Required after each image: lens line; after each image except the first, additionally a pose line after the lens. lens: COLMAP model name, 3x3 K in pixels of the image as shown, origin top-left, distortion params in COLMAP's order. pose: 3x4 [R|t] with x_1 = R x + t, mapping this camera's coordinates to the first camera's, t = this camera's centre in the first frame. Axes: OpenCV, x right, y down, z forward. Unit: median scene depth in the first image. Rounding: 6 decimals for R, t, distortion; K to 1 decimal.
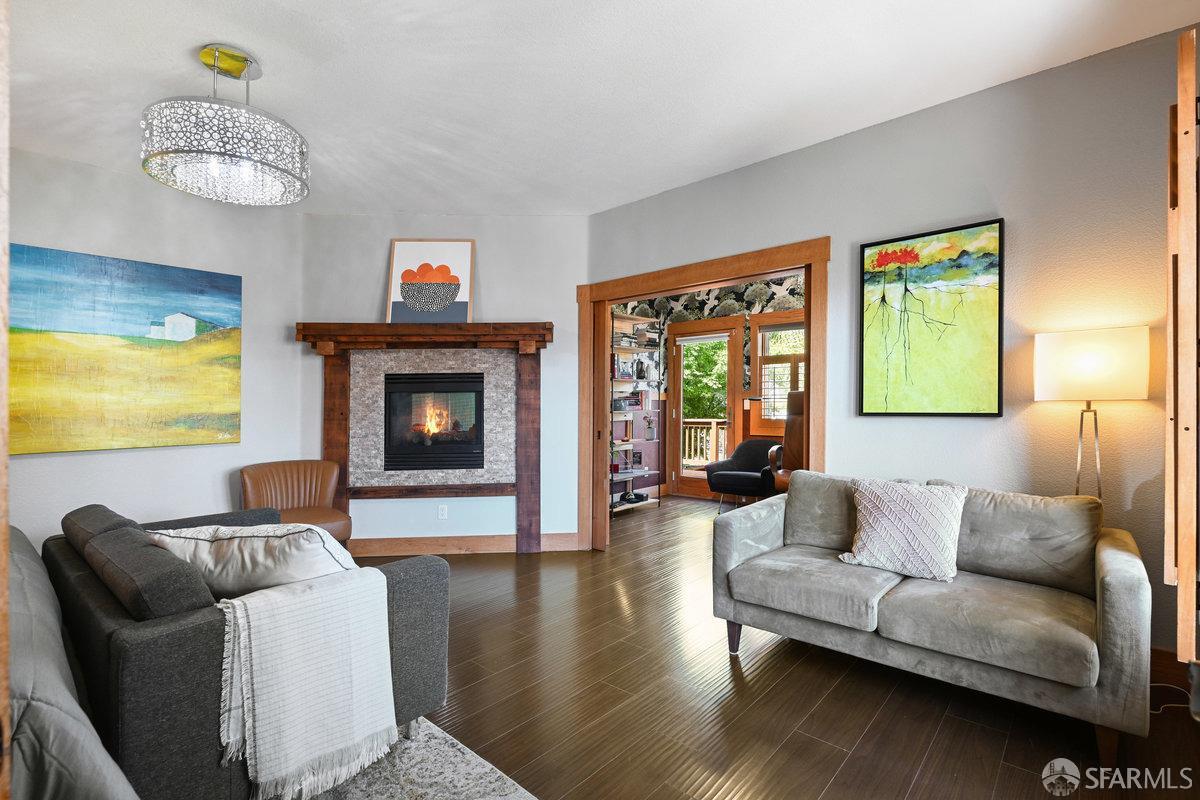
lens RADIAL K [[553.2, 0, 598.4], [0, 553.2, 410.0], [0, 0, 1]] dist [-0.000303, 0.000006]
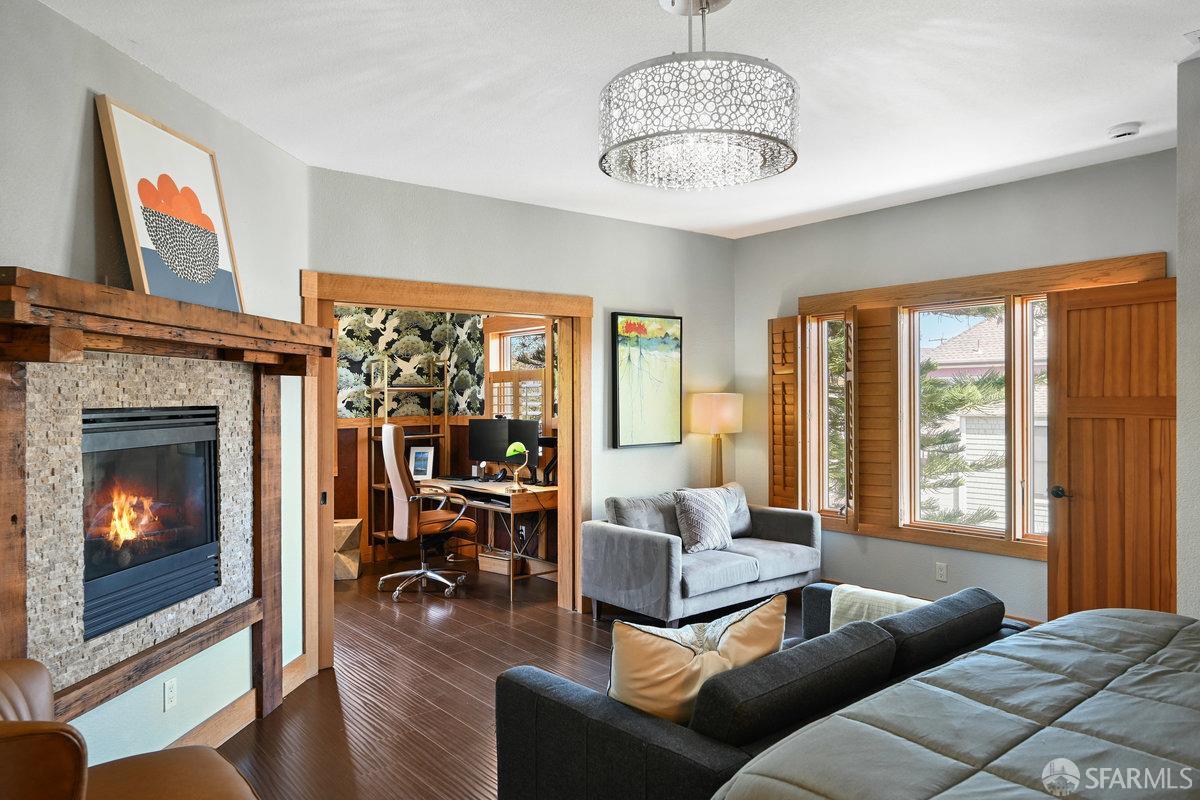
lens RADIAL K [[805.2, 0, 600.8], [0, 805.2, 445.2], [0, 0, 1]] dist [0.012446, 0.002044]
pose [[0.153175, -0.047975, 0.987034, -1.165868], [0.027328, 0.998644, 0.044298, -0.068707], [-0.987821, 0.020188, 0.154278, 0.657655]]
